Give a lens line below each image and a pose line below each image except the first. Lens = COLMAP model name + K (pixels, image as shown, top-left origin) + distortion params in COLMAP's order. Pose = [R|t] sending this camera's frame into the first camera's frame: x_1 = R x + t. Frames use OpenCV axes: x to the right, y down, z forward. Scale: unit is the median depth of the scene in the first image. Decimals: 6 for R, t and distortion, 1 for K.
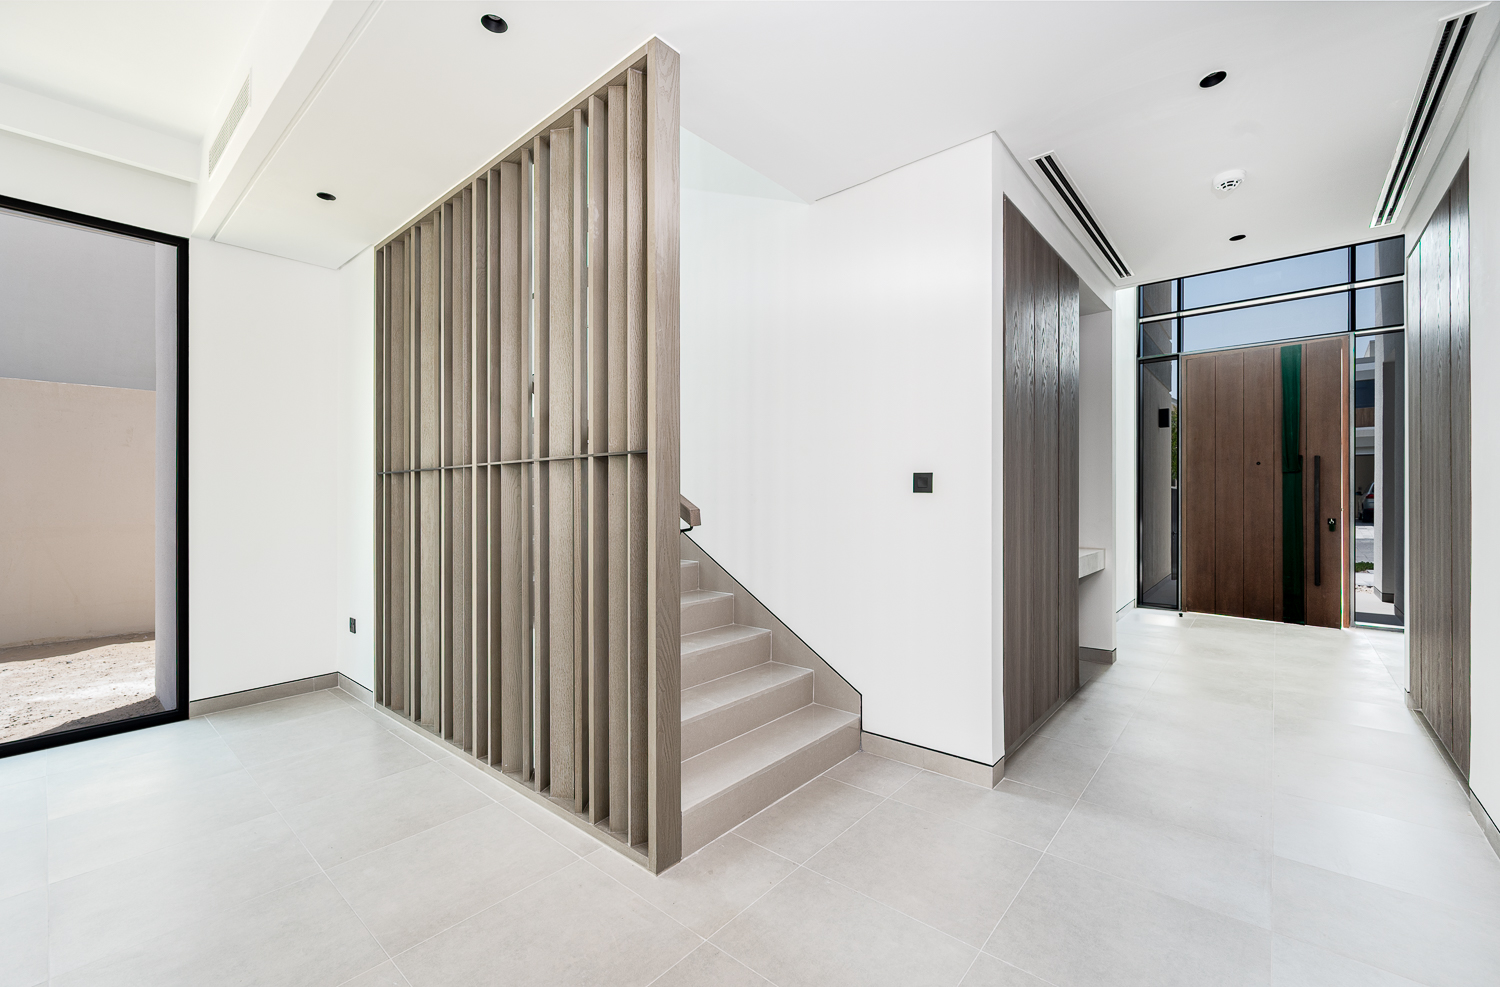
lens RADIAL K [[613.9, 0, 748.9], [0, 613.9, 492.9], [0, 0, 1]] dist [0.000367, 0.000024]
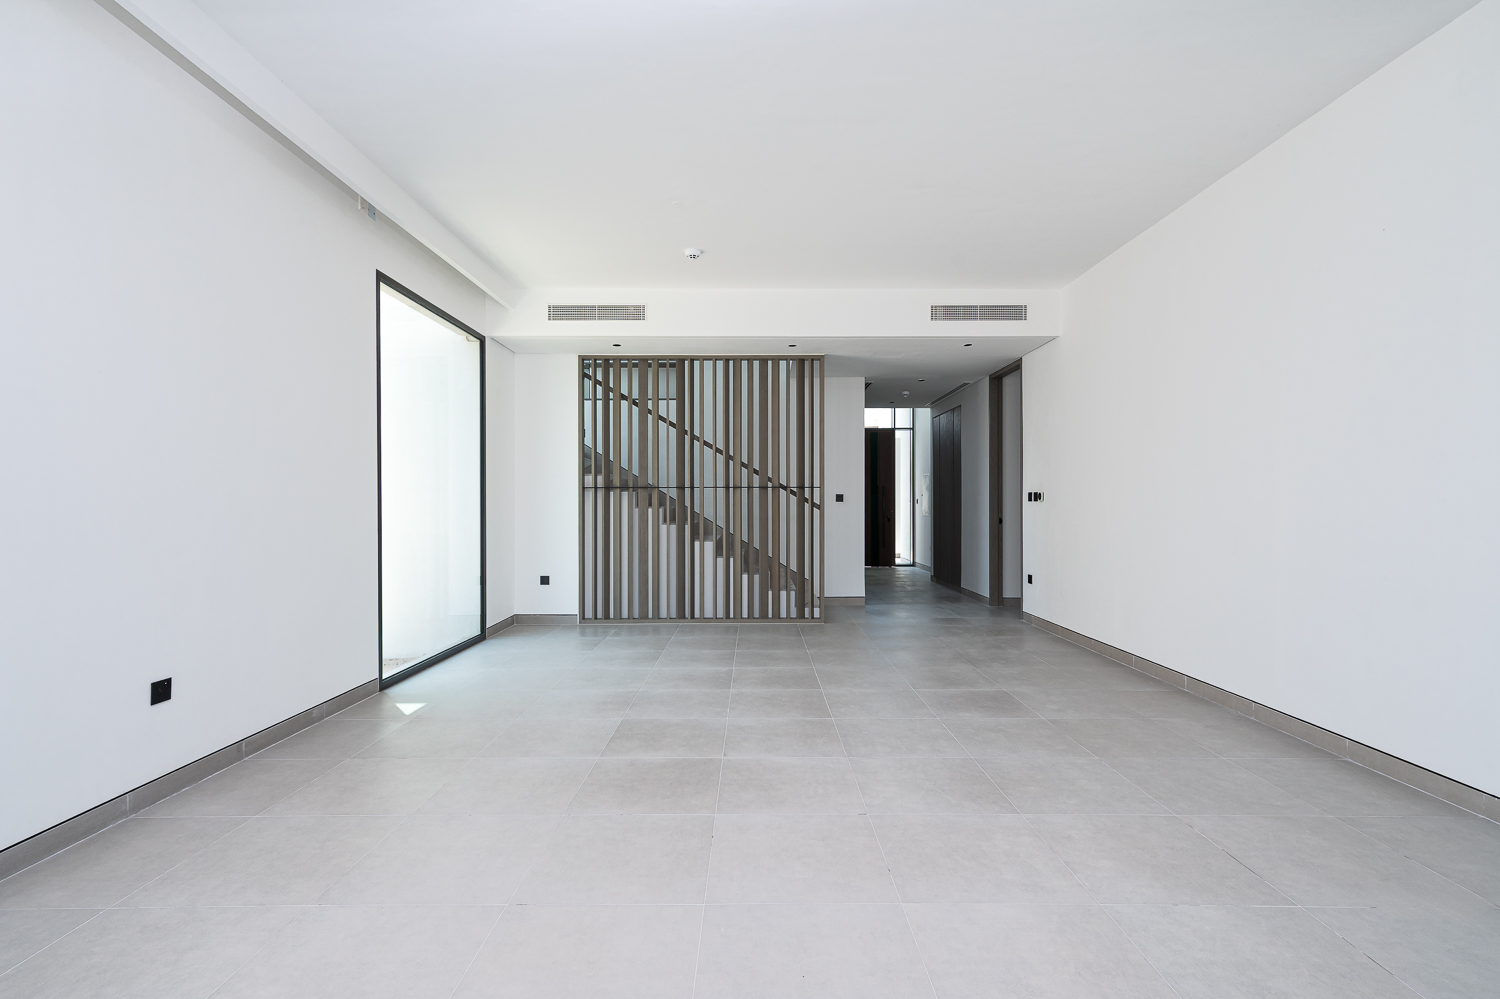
lens RADIAL K [[685.3, 0, 750.1], [0, 685.3, 501.4], [0, 0, 1]] dist [-0.000170, -0.000020]
pose [[0.758300, 0.006799, 0.651870, -1.548168], [-0.005144, 0.999977, -0.004446, 0.014583], [-0.651885, 0.000018, 0.758318, -0.784546]]
